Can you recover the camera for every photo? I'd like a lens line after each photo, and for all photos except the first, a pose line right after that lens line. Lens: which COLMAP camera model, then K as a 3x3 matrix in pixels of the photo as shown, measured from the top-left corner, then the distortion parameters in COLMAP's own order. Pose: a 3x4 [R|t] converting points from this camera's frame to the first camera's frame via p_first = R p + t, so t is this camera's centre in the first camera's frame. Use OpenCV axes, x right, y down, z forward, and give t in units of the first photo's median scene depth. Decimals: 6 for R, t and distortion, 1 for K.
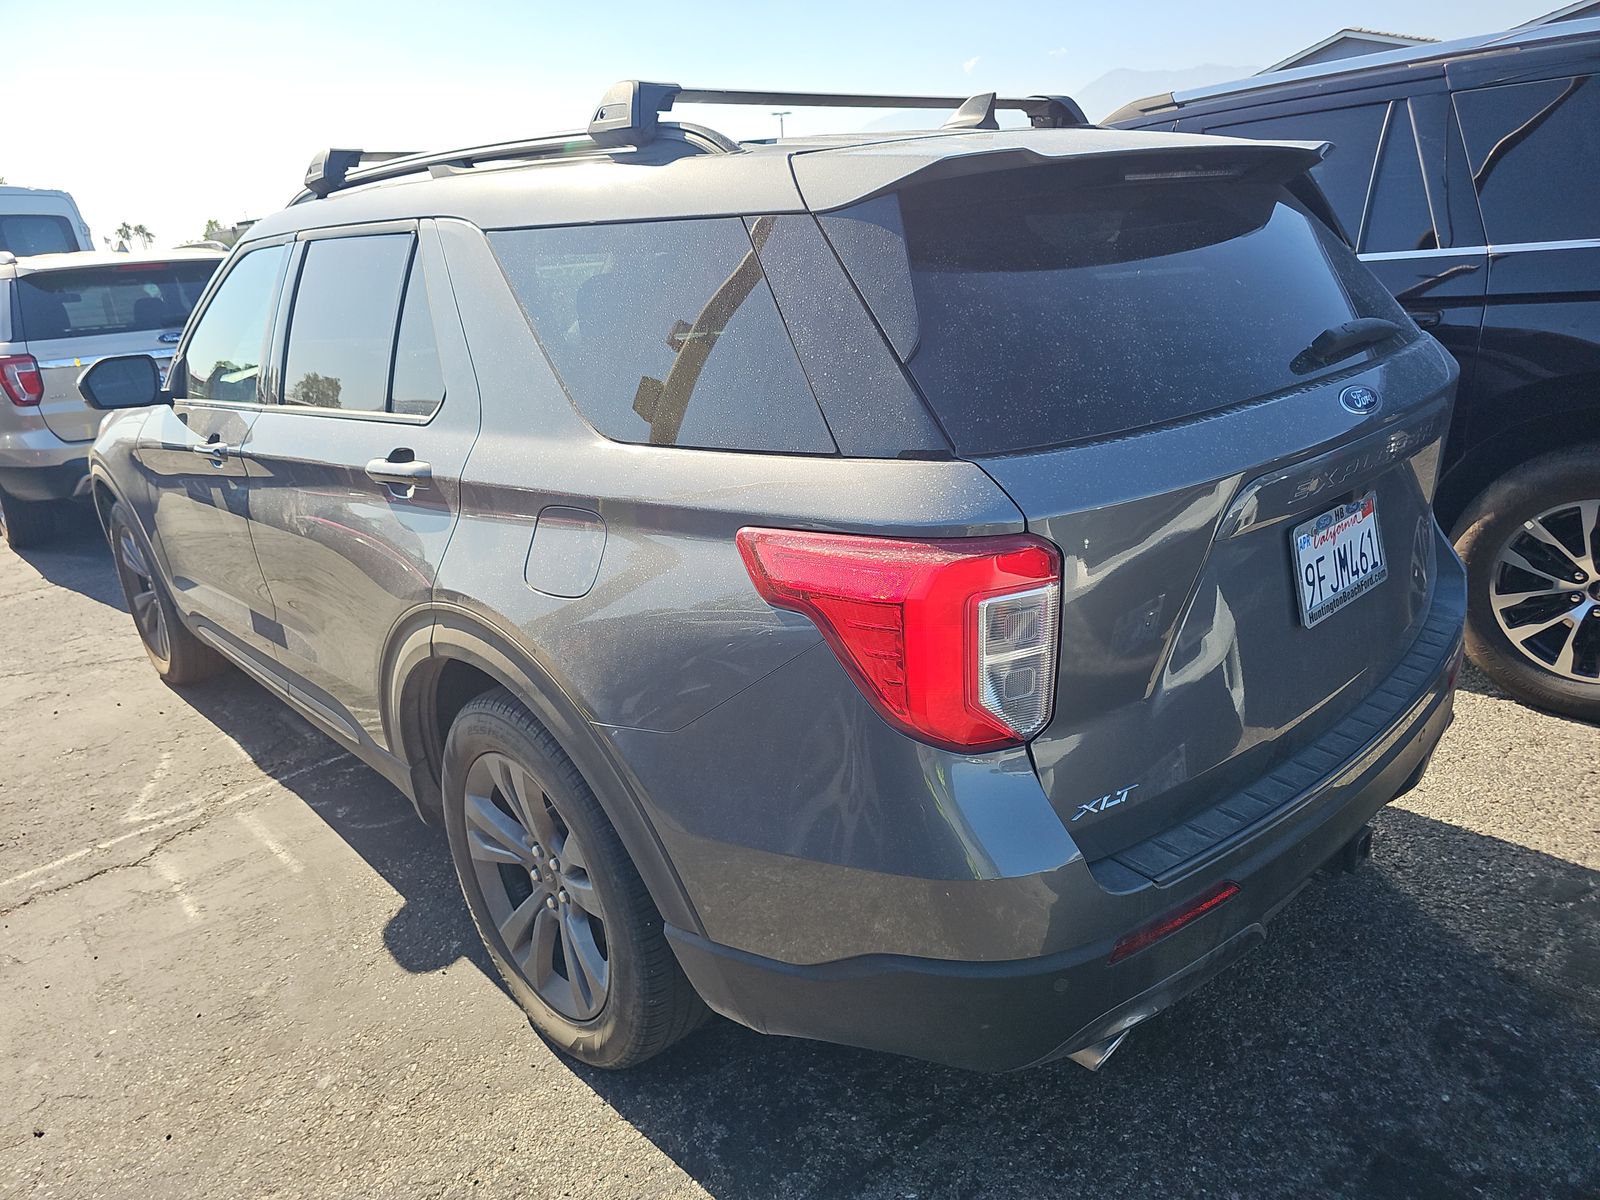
lens RADIAL K [[1057.4, 0, 800.0], [0, 1057.4, 600.0], [0, 0, 1]] dist [0.002372, 0.000213]
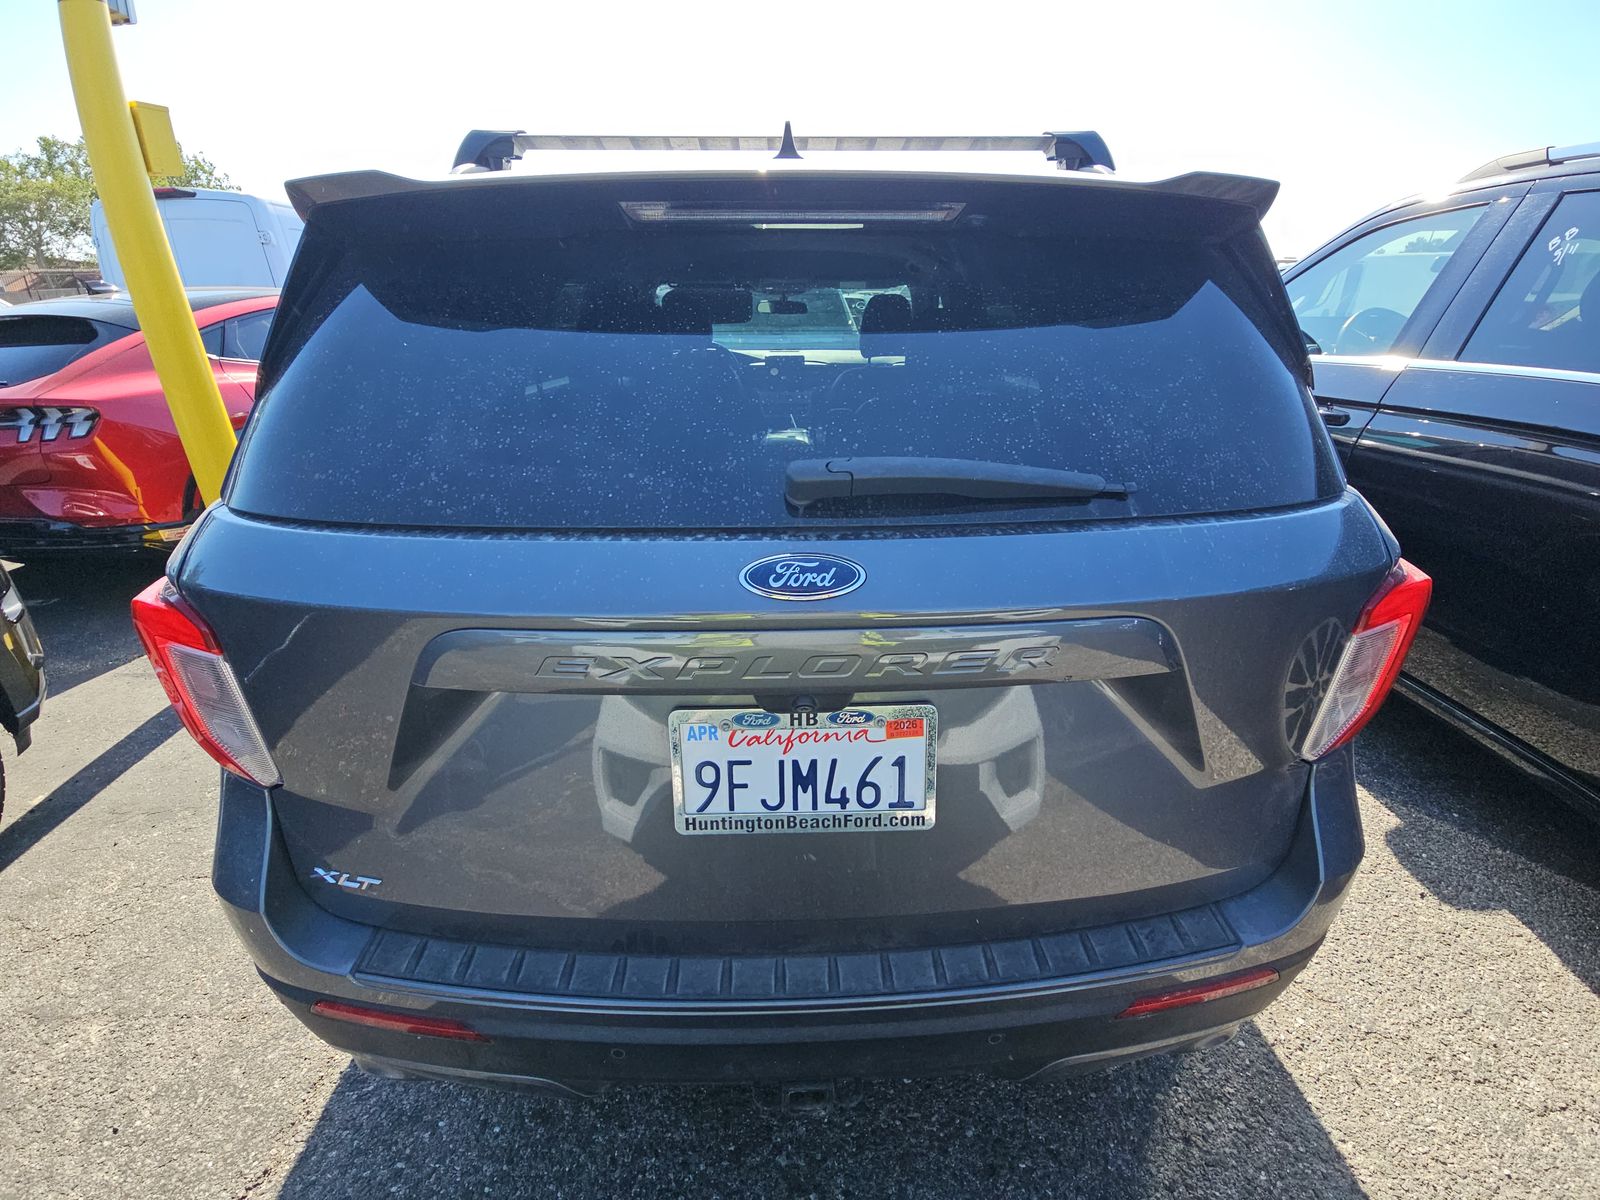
lens RADIAL K [[646.0, 0, 800.0], [0, 646.0, 600.0], [0, 0, 1]] dist [0.001308, 0.000106]
pose [[0.756353, 0.335100, -0.561816, 0.683950], [-0.261416, 0.942106, 0.209994, -0.233605], [0.599659, -0.011962, 0.800166, 0.609716]]
